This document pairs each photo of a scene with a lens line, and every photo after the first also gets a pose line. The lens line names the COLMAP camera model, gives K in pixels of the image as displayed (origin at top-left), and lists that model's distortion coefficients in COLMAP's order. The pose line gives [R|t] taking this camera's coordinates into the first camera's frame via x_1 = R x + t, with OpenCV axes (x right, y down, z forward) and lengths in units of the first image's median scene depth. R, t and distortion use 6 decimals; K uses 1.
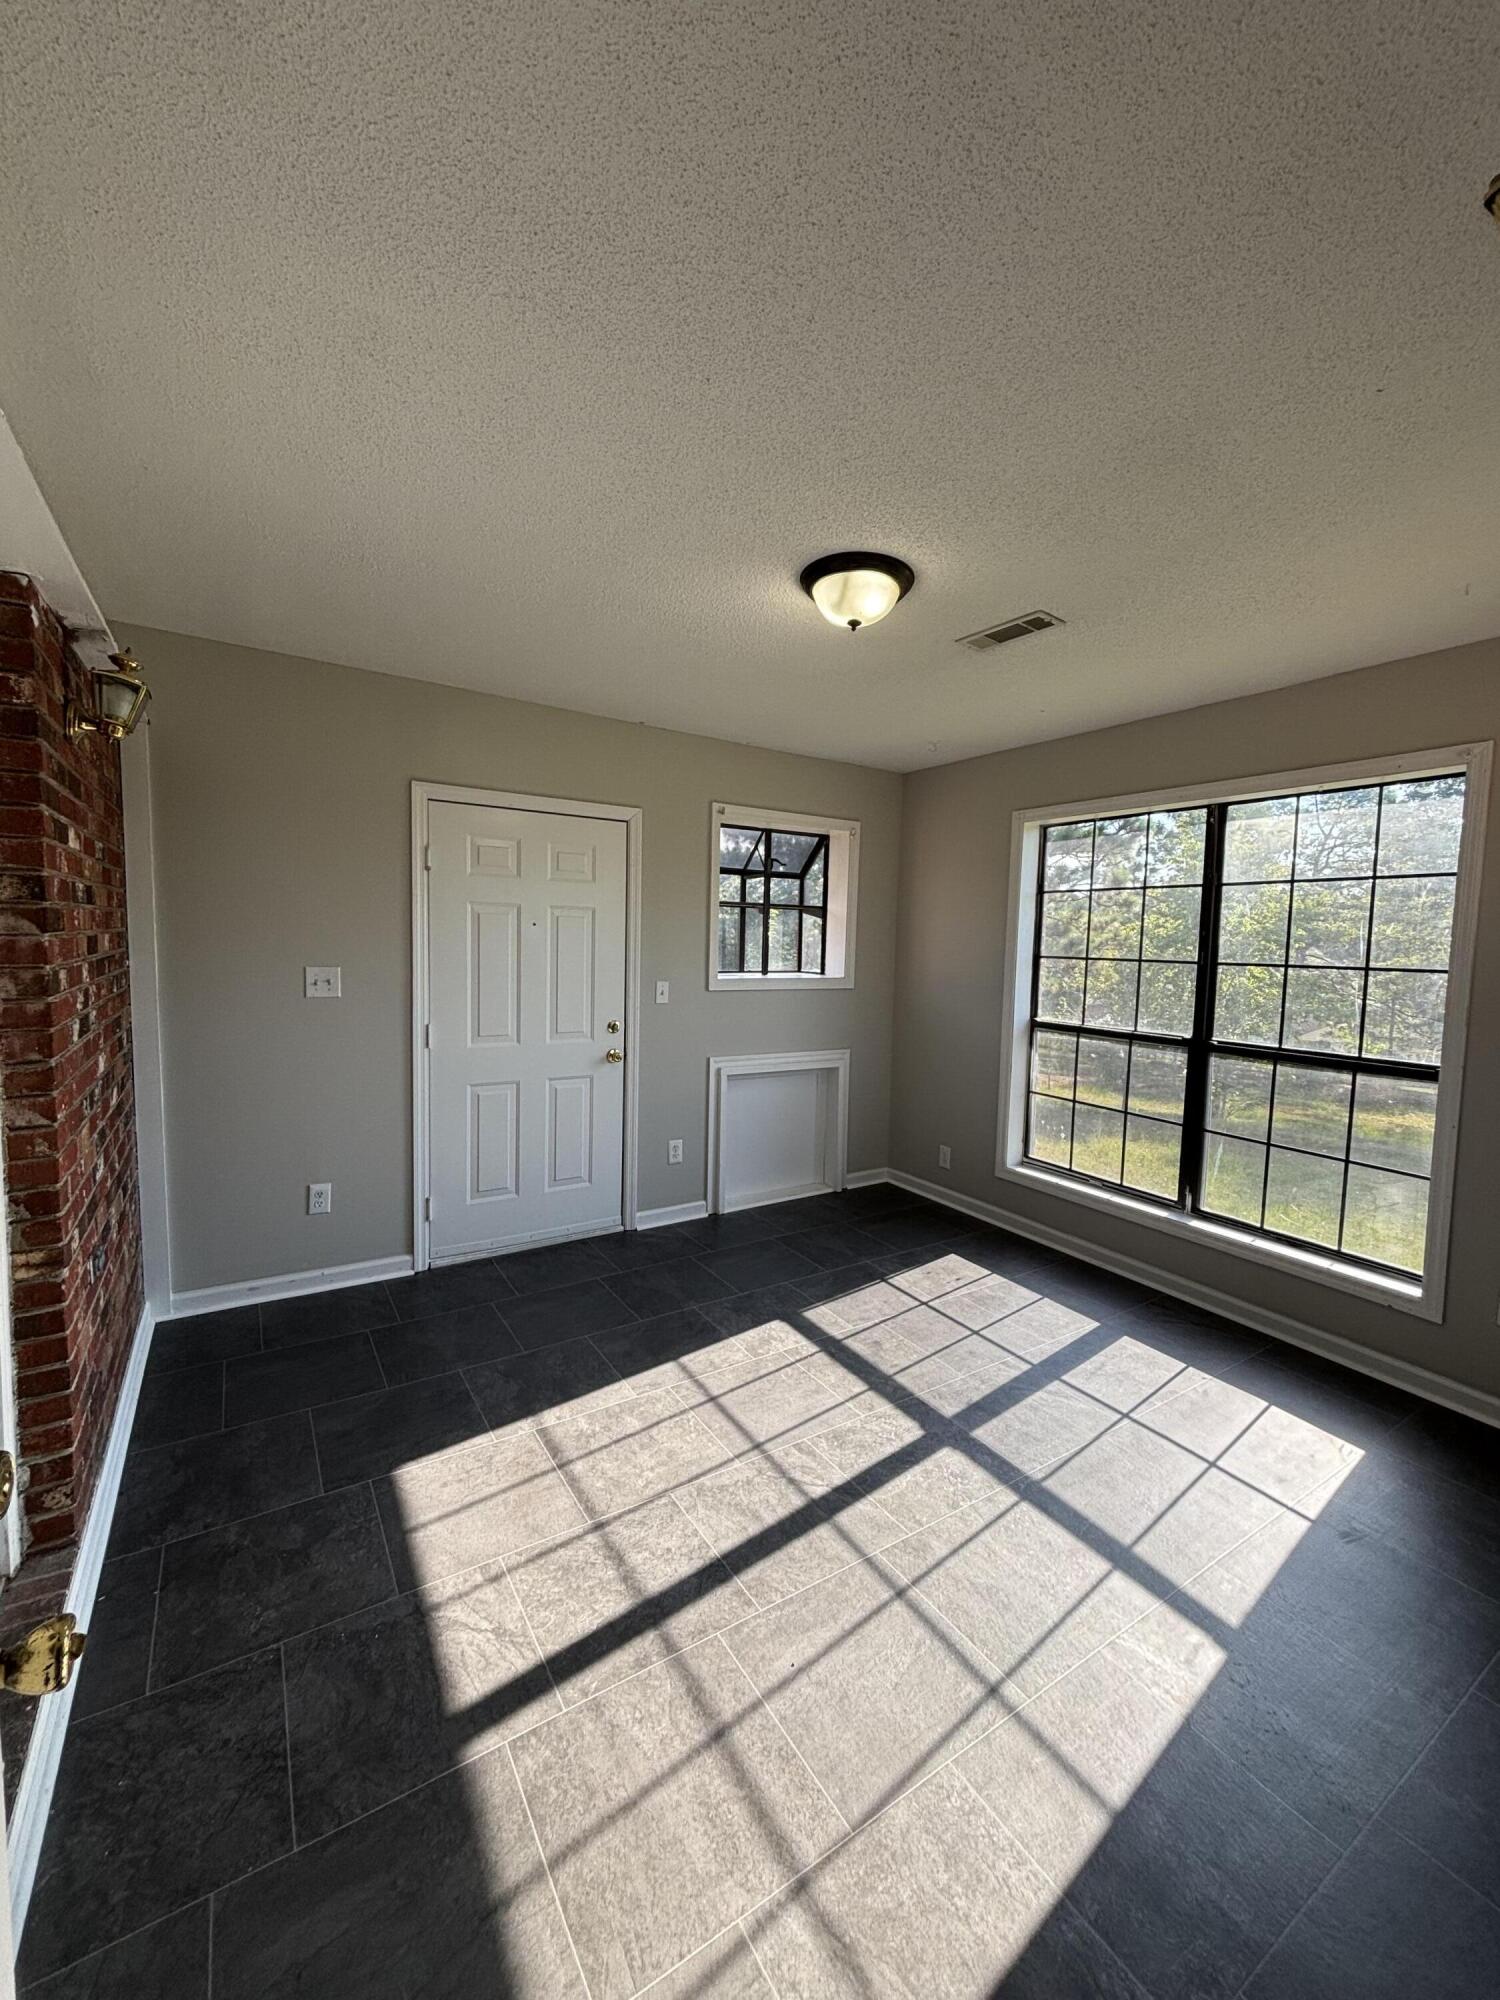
lens RADIAL K [[811.2, 0, 757.2], [0, 811.2, 996.9], [0, 0, 1]] dist [-0.000516, 0.000839]
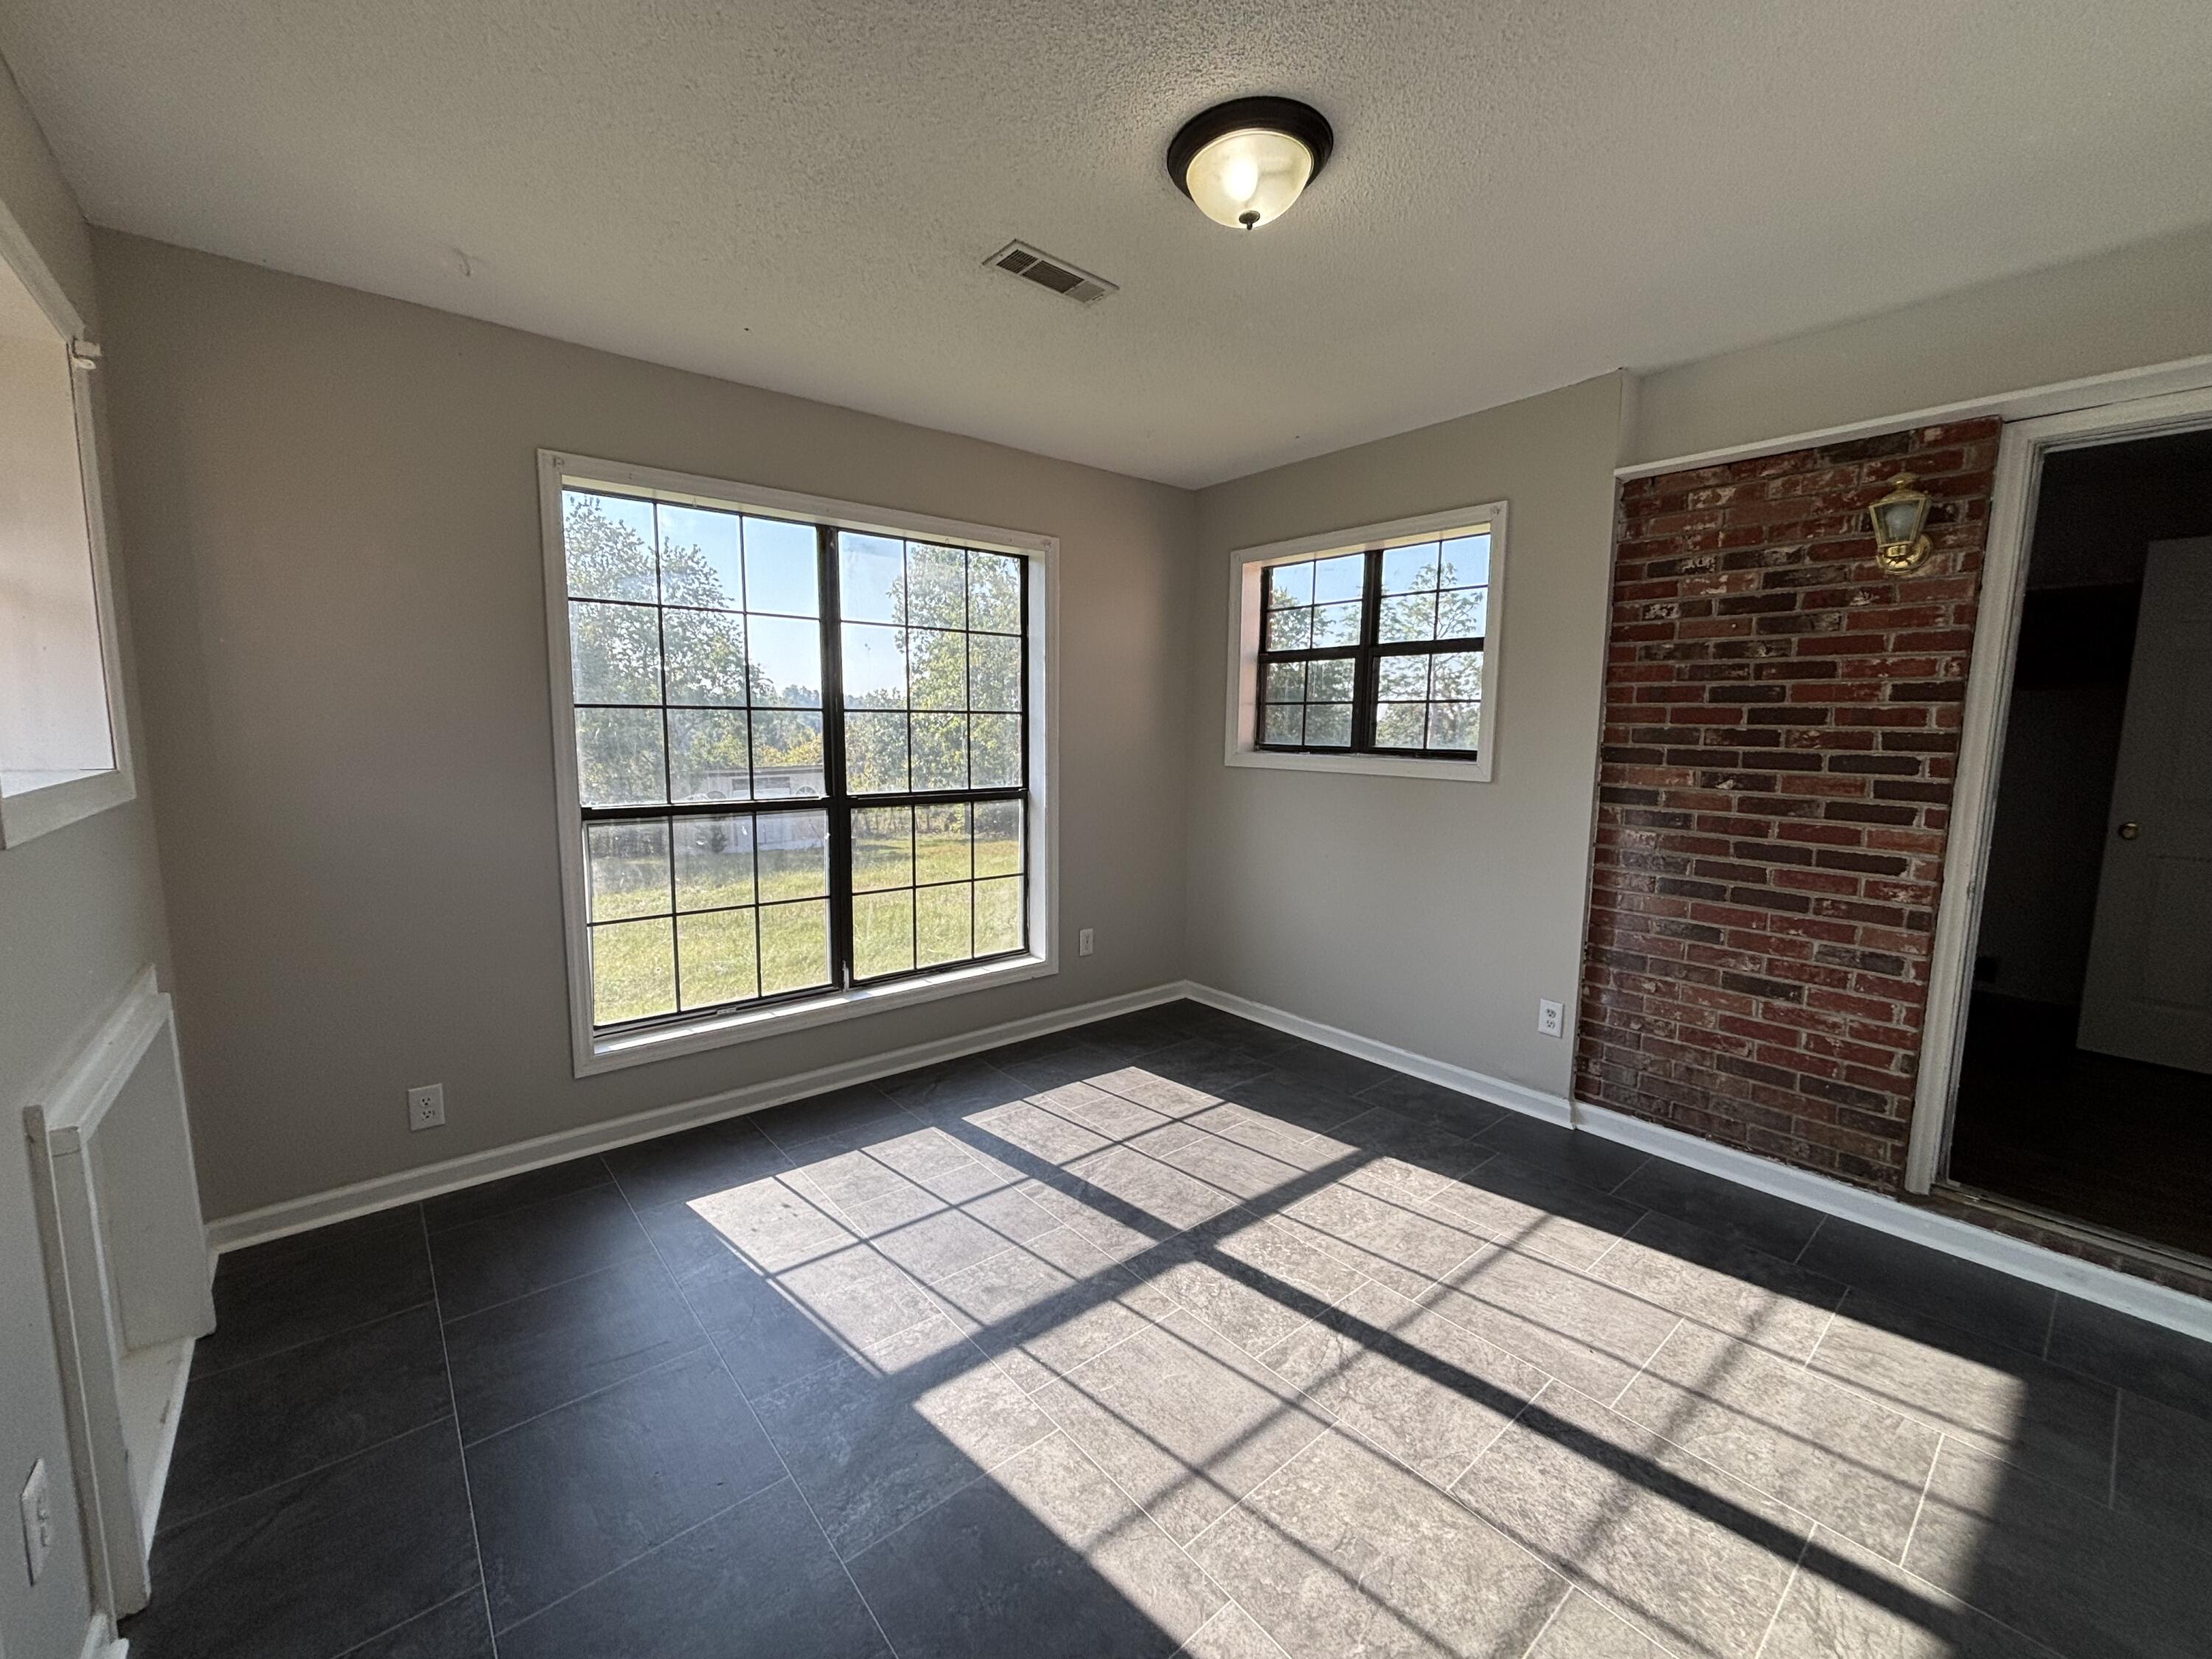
lens RADIAL K [[897.2, 0, 1105.1], [0, 897.2, 820.8], [0, 0, 1]] dist [-0.000516, 0.000839]
pose [[-0.127391, -0.136967, 0.982350, -0.594900], [0.061555, 0.987418, 0.145656, -0.059195], [-0.989941, 0.079024, -0.117357, 1.075190]]
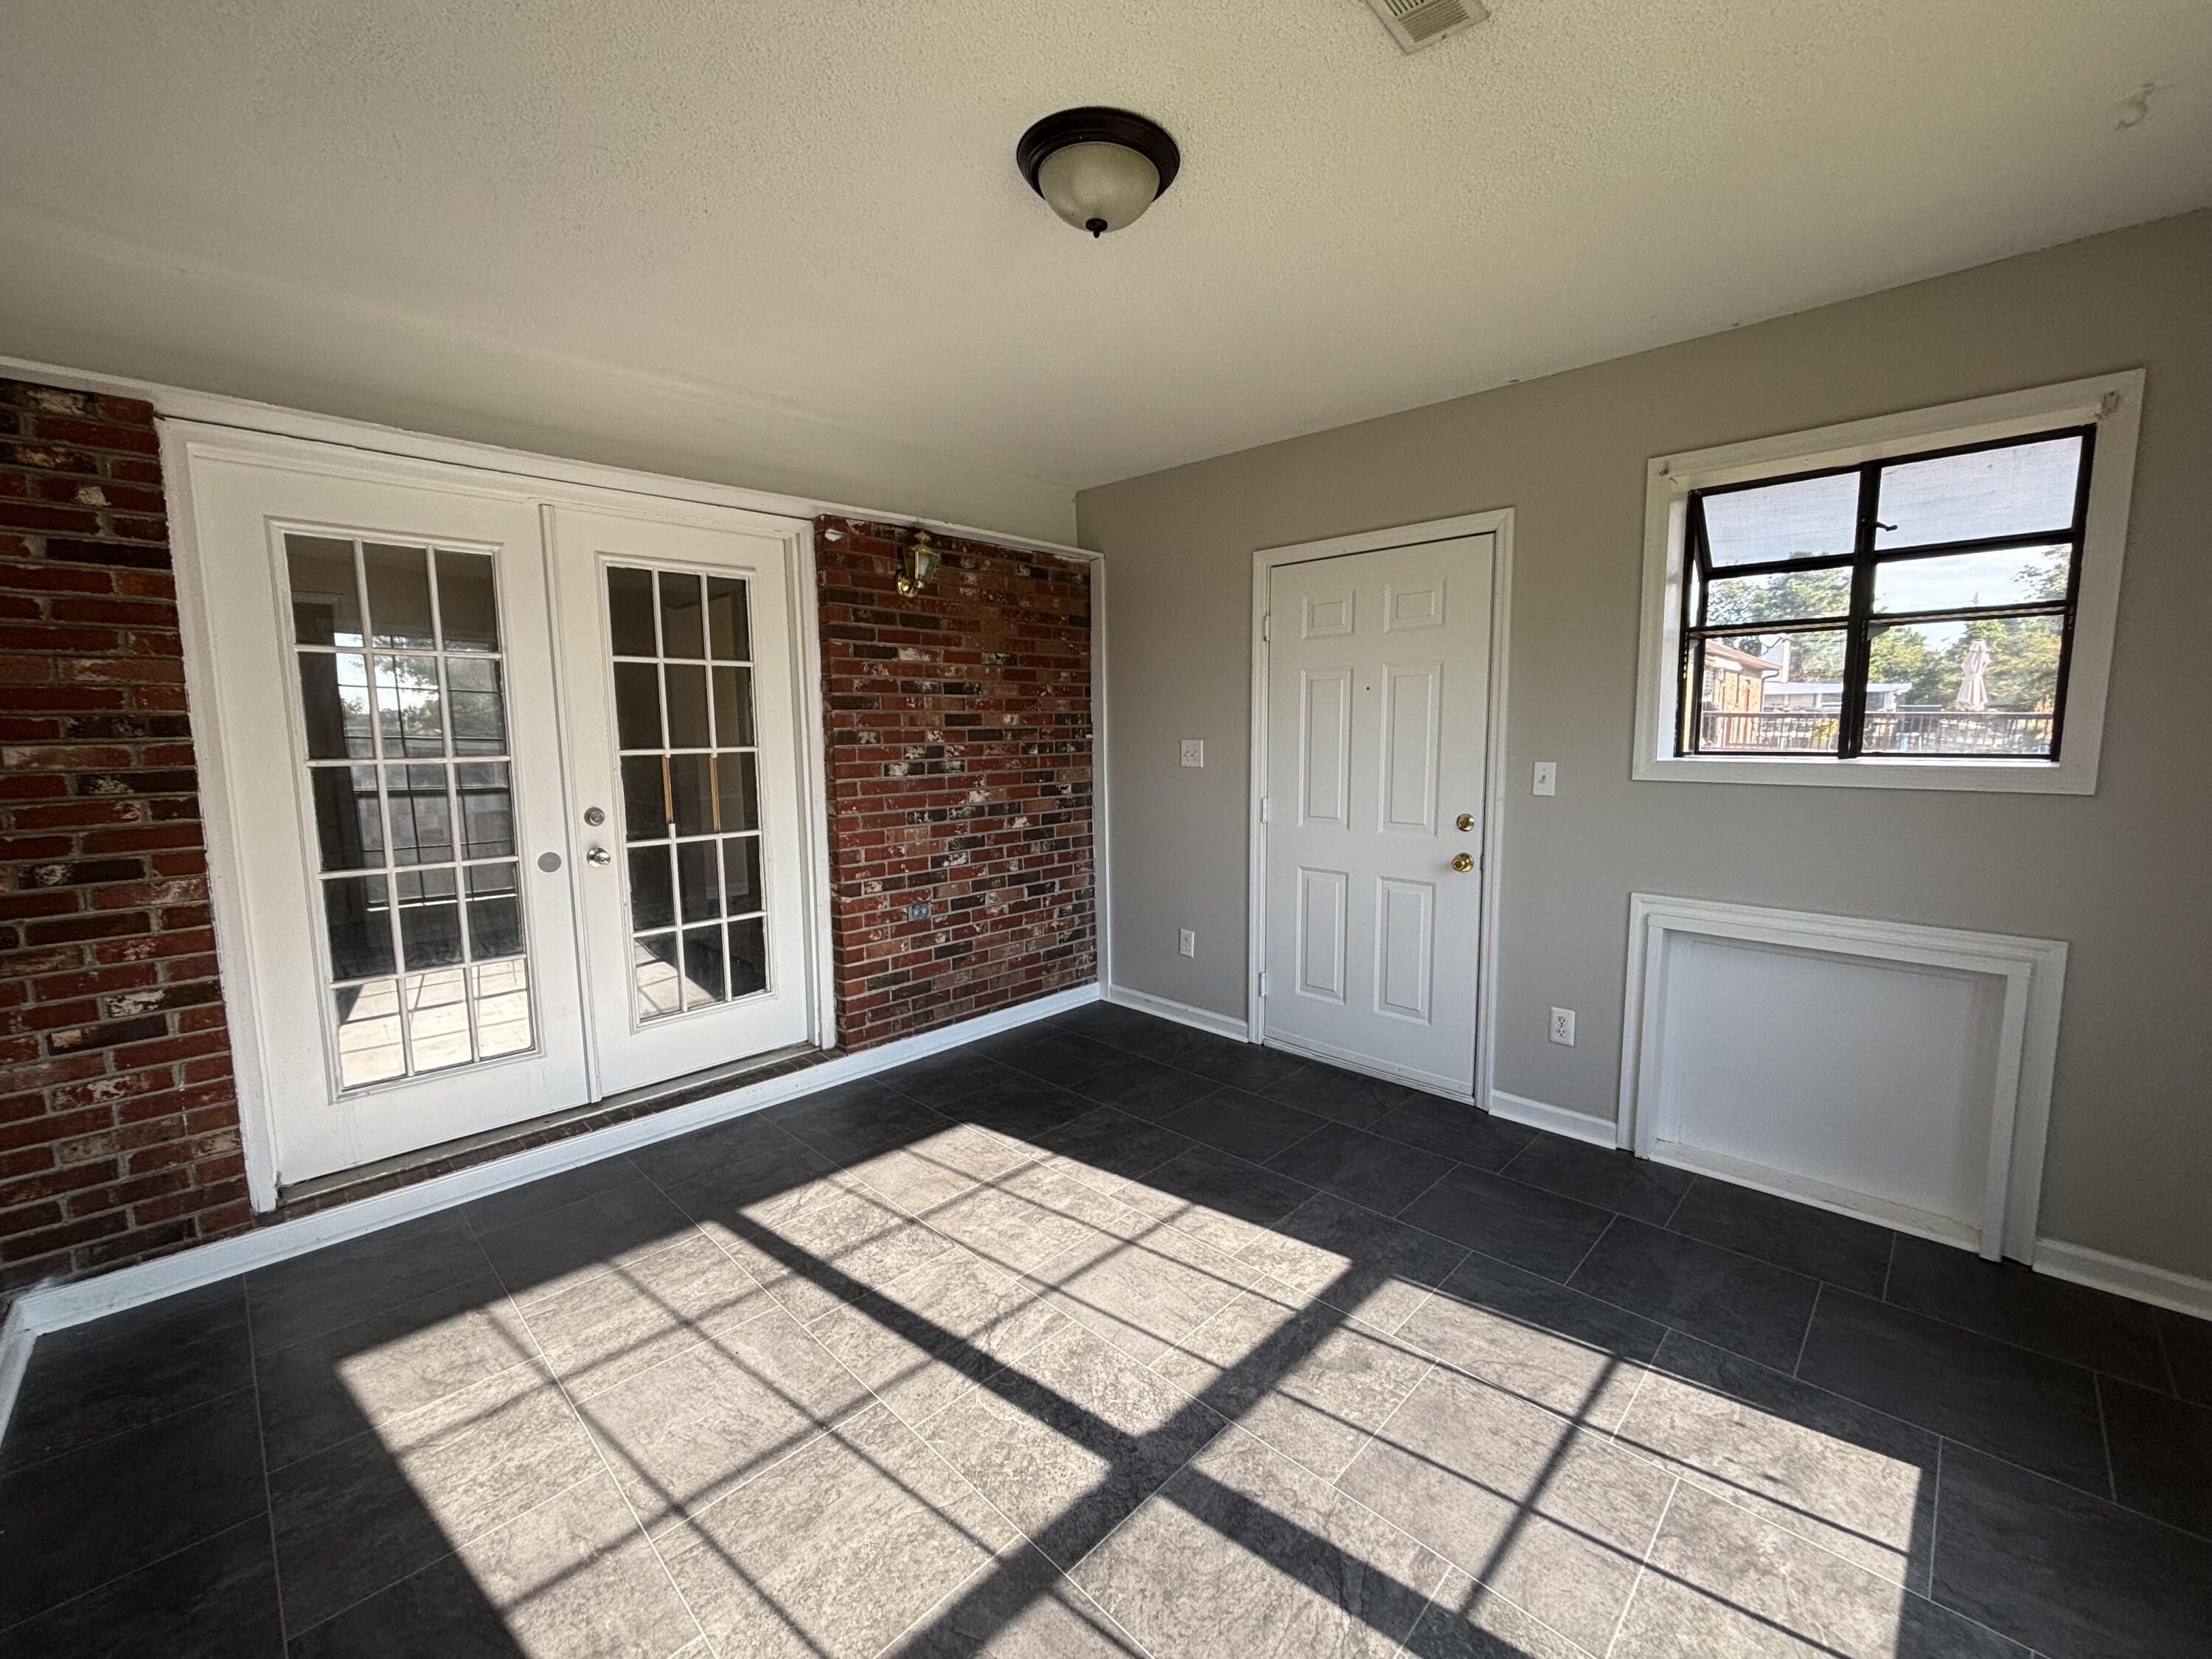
lens RADIAL K [[897.2, 0, 1110.9], [0, 897.2, 834.6], [0, 0, 1]] dist [-0.000516, 0.000839]
pose [[0.224880, 0.089954, -0.970225, 0.783228], [-0.059509, 0.995139, 0.078471, 0.004658], [0.972568, 0.040091, 0.229140, 0.734514]]
